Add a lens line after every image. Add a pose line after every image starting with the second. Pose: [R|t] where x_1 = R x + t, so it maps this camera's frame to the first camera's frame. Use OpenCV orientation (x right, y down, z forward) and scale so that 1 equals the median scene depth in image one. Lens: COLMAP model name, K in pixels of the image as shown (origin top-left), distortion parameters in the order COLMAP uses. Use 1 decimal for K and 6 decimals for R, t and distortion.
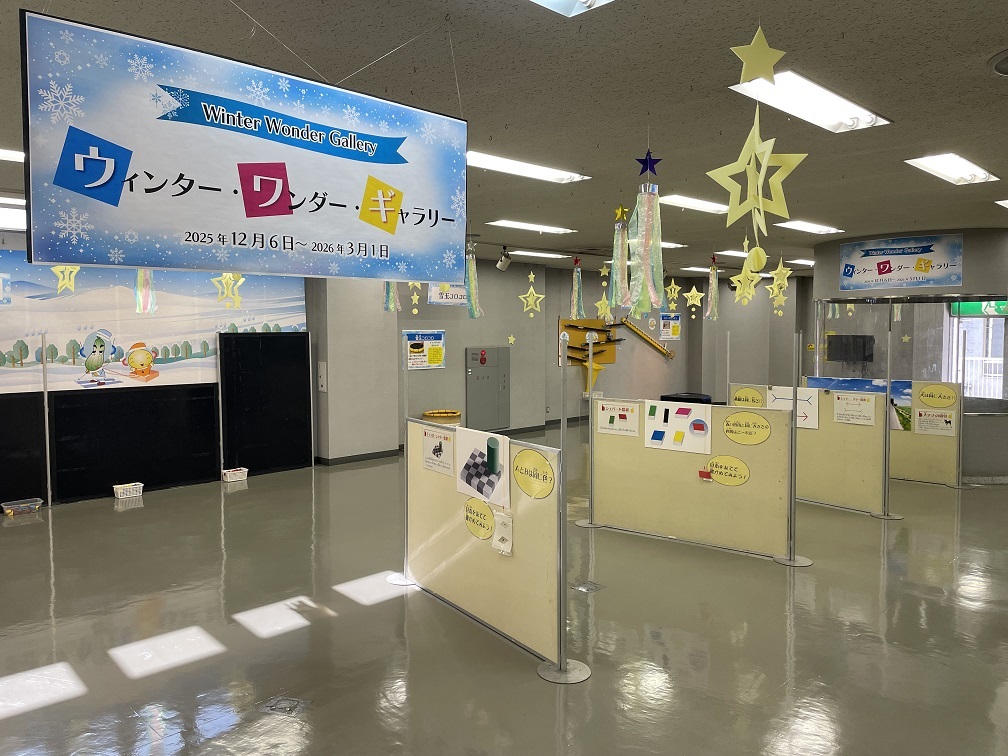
lens RADIAL K [[761.9, 0, 504.0], [0, 761.9, 375.7], [0, 0, 1]] dist [0.045576, -0.003632]
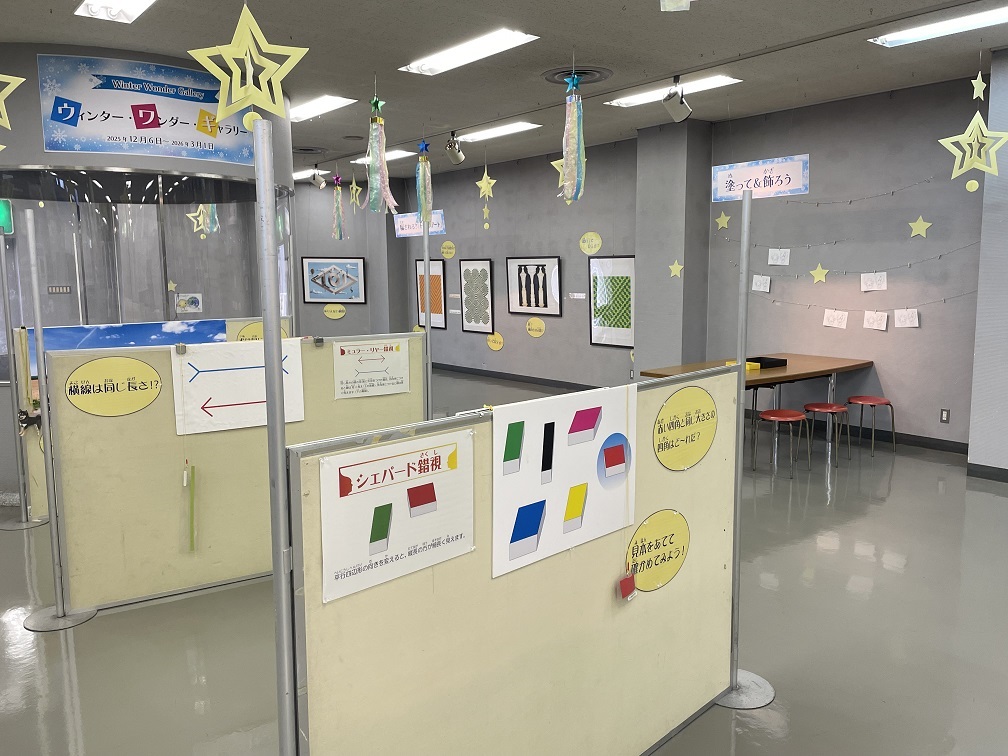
lens RADIAL K [[807.1, 0, 505.0], [0, 807.1, 376.7], [0, 0, 1]] dist [0.003514, -0.004322]
pose [[0.108026, -0.127643, 0.985920, -0.088184], [0.069326, 0.990276, 0.120611, -0.012392], [-0.991728, 0.055320, 0.115825, 0.932614]]
